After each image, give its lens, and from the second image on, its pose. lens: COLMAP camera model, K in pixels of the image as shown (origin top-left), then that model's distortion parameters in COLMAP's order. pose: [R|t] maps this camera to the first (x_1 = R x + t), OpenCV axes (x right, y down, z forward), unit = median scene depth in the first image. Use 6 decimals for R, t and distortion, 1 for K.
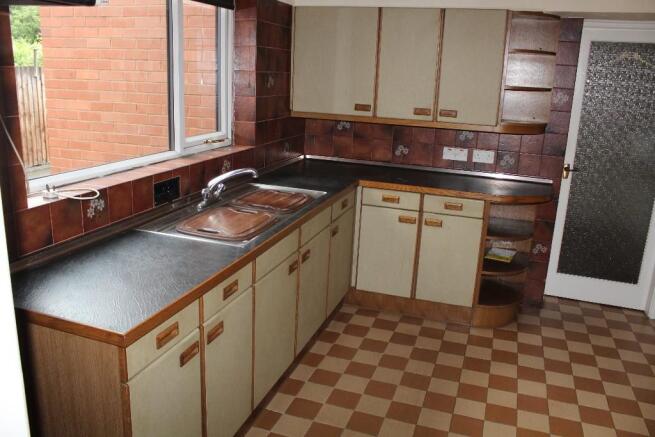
lens RADIAL K [[546.9, 0, 322.9], [0, 546.9, 217.3], [0, 0, 1]] dist [-0.150987, 0.109186]
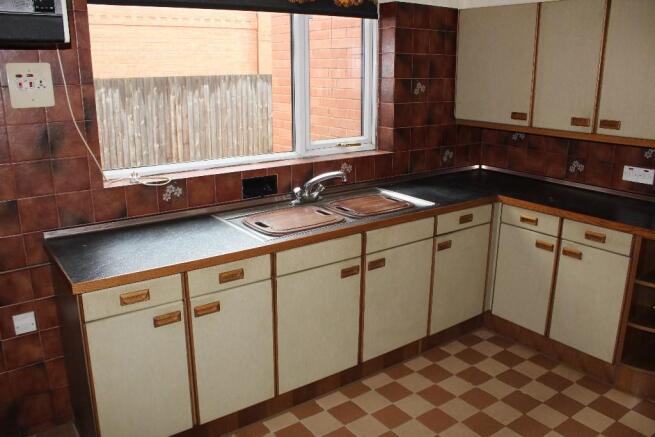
lens RADIAL K [[546.9, 0, 328.5], [0, 546.9, 216.4], [0, 0, 1]] dist [-0.150987, 0.109186]
pose [[0.818340, 0.111309, -0.563853, 0.365668], [-0.116566, 0.992821, 0.026814, -0.025786], [0.562790, 0.043784, 0.825440, 0.103893]]
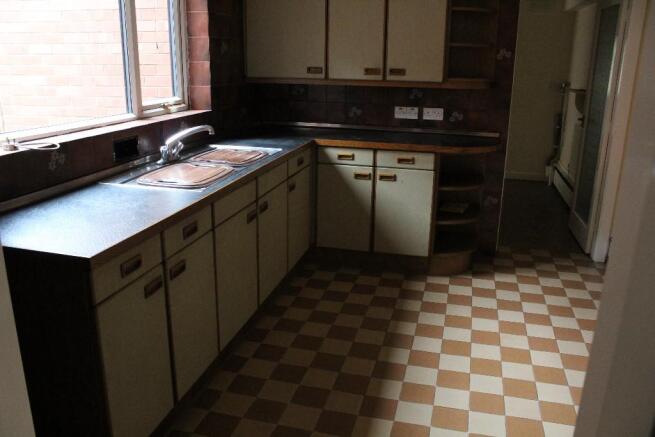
lens RADIAL K [[546.9, 0, 327.2], [0, 546.9, 222.6], [0, 0, 1]] dist [-0.150987, 0.109186]
pose [[0.996495, -0.049188, 0.067659, 0.013770], [0.046643, 0.998162, 0.038695, 0.053260], [-0.069438, -0.035404, 0.996958, -0.039931]]
